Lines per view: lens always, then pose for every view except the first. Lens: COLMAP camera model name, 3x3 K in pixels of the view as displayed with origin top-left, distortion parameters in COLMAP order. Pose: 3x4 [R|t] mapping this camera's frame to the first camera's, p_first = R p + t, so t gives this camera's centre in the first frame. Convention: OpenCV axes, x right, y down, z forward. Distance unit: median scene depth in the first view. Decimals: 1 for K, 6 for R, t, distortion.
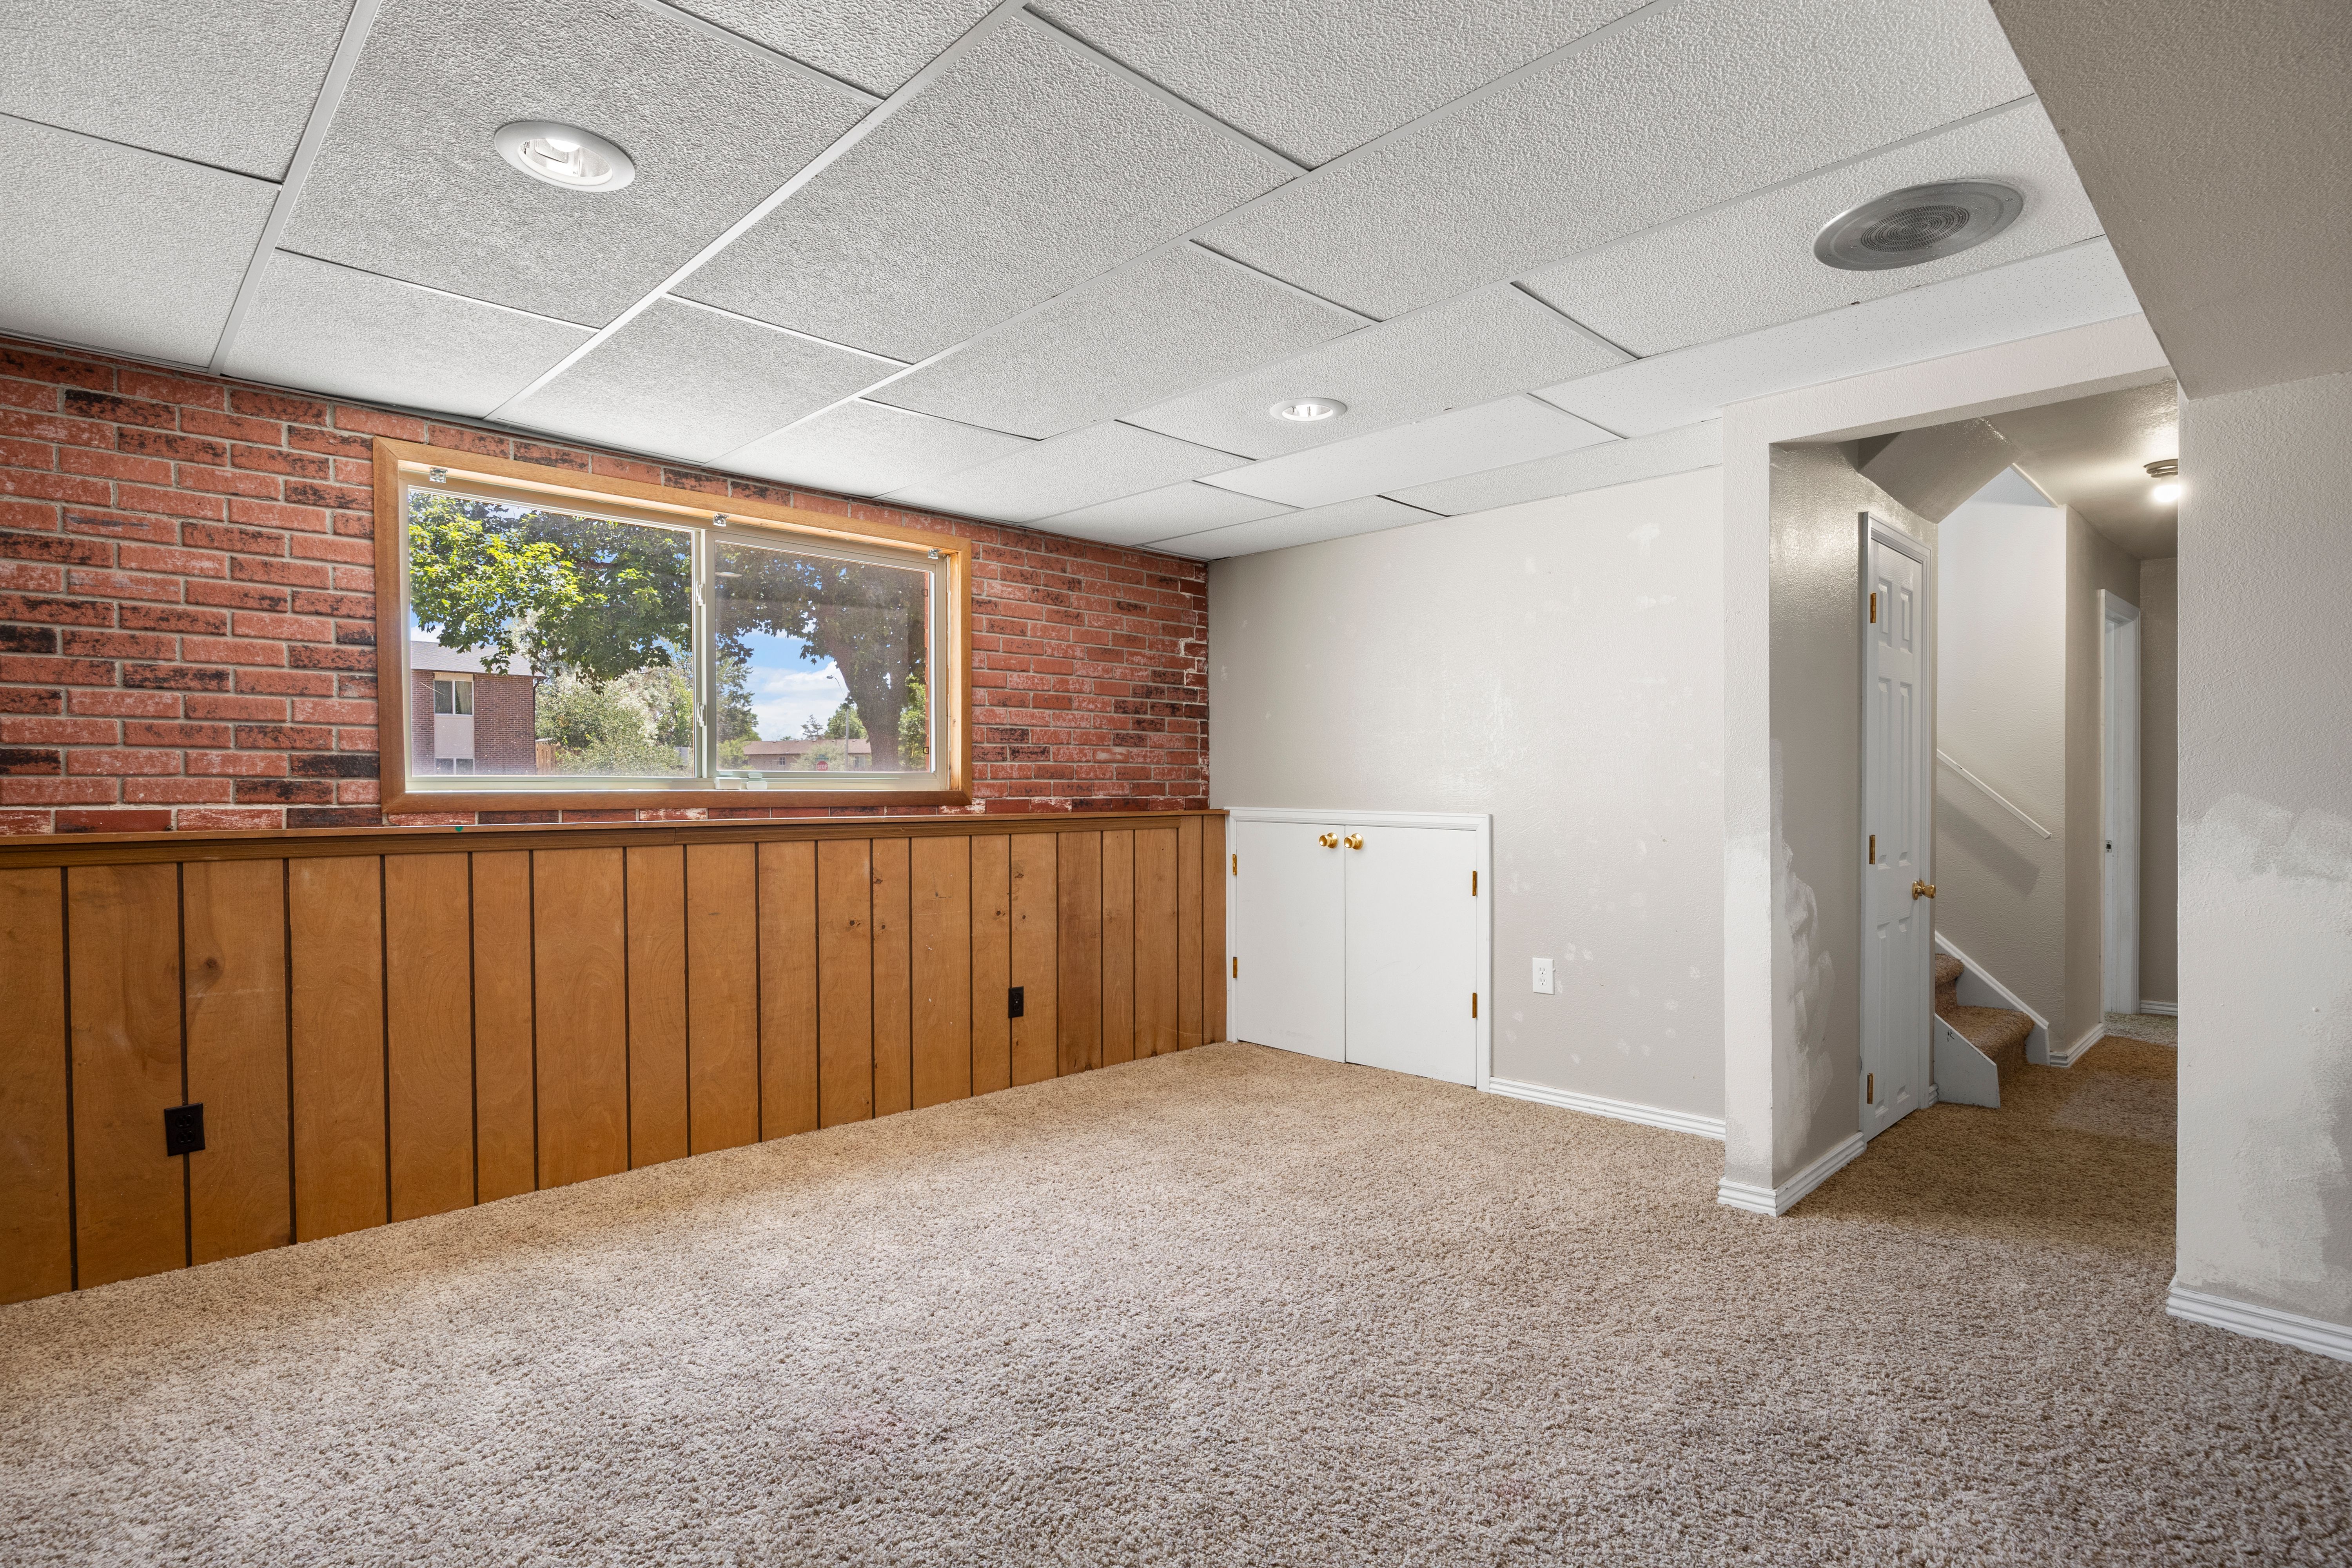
lens RADIAL K [[1183.0, 0, 1276.1], [0, 1183.0, 820.7], [0, 0, 1]] dist [-0.022024, 0.003649]
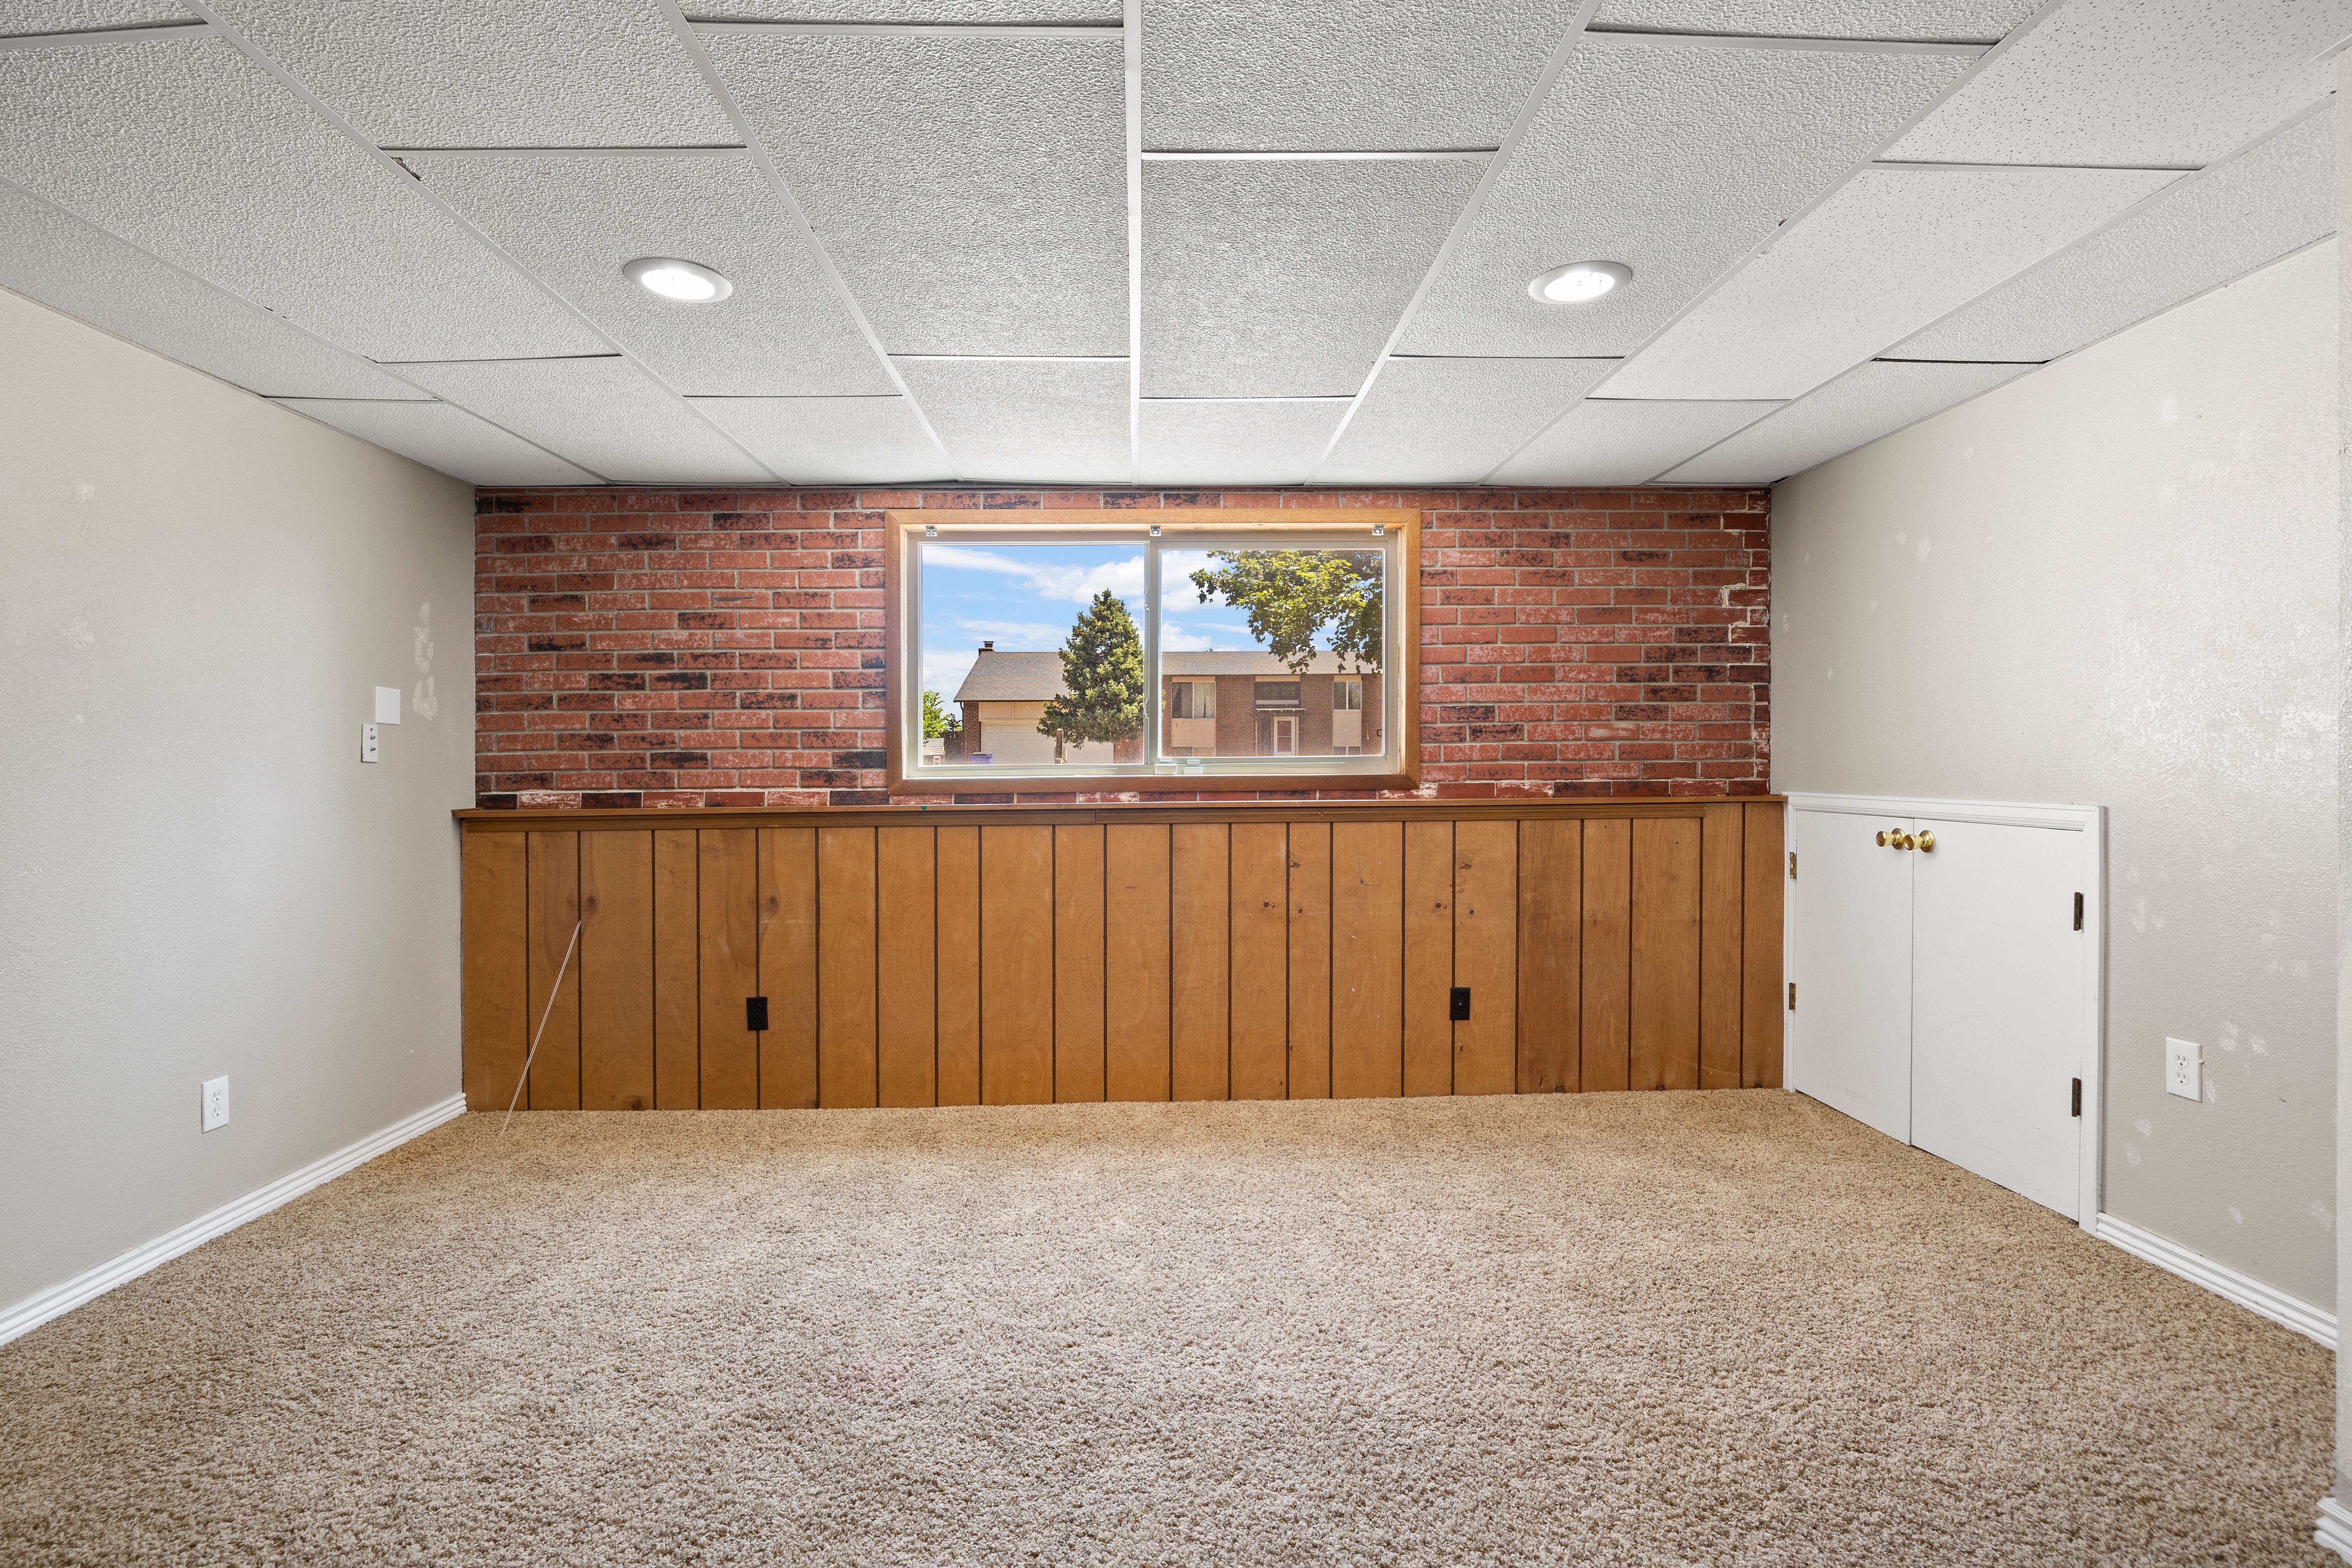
lens RADIAL K [[1183.0, 0, 1182.7], [0, 1183.0, 791.1], [0, 0, 1]] dist [-0.022024, 0.003649]
pose [[0.714323, 0.004831, -0.699800, 0.341535], [-0.010516, 0.999937, -0.003831, -0.007676], [0.699737, 0.010096, 0.714329, 0.240767]]
